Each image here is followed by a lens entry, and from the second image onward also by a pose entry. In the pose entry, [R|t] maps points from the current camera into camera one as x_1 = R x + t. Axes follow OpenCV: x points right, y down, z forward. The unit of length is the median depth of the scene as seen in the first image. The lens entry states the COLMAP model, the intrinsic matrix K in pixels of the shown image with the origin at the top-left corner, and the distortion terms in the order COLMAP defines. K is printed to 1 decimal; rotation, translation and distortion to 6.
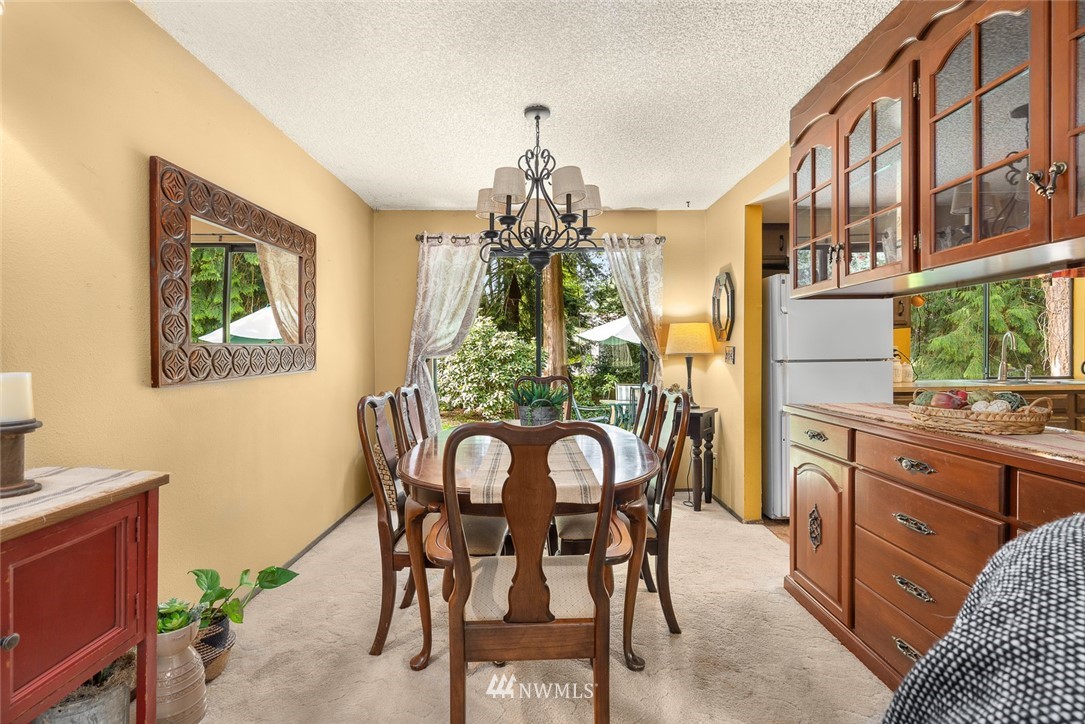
lens RADIAL K [[501.5, 0, 533.3], [0, 501.5, 359.5], [0, 0, 1]] dist [-0.013701, 0.003826]
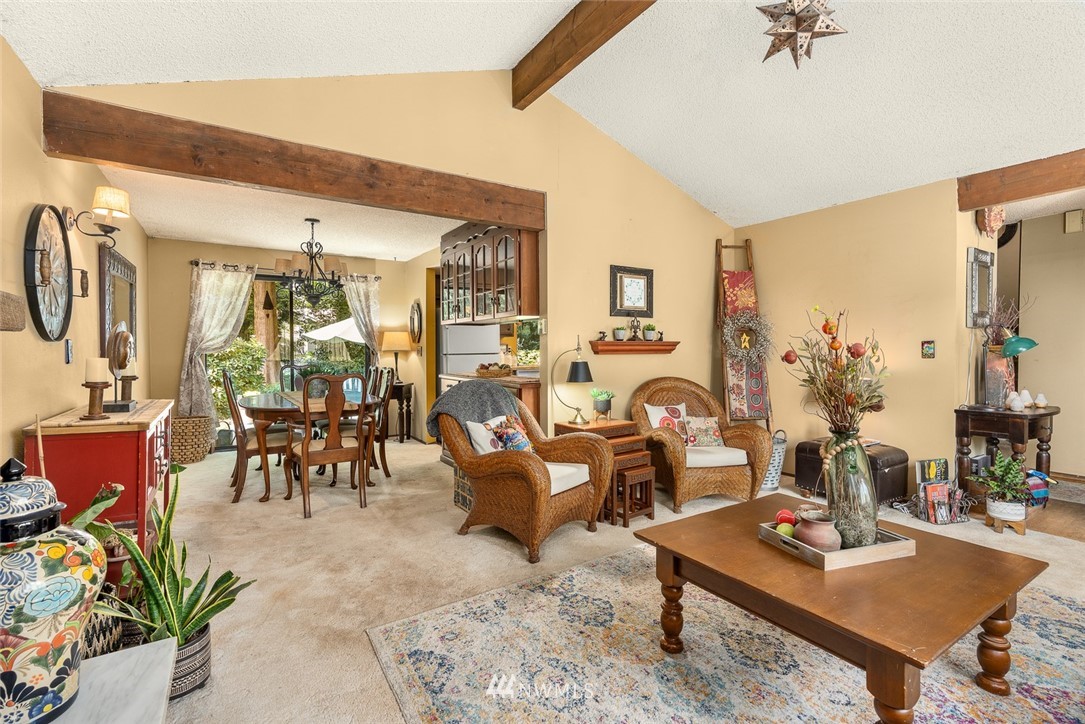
lens RADIAL K [[501.5, 0, 540.6], [0, 501.5, 358.5], [0, 0, 1]] dist [-0.013701, 0.003826]
pose [[0.841710, -0.007457, 0.539878, -0.183119], [0.005276, 0.999970, 0.005586, 0.008400], [-0.539904, -0.001853, 0.841725, -0.659519]]
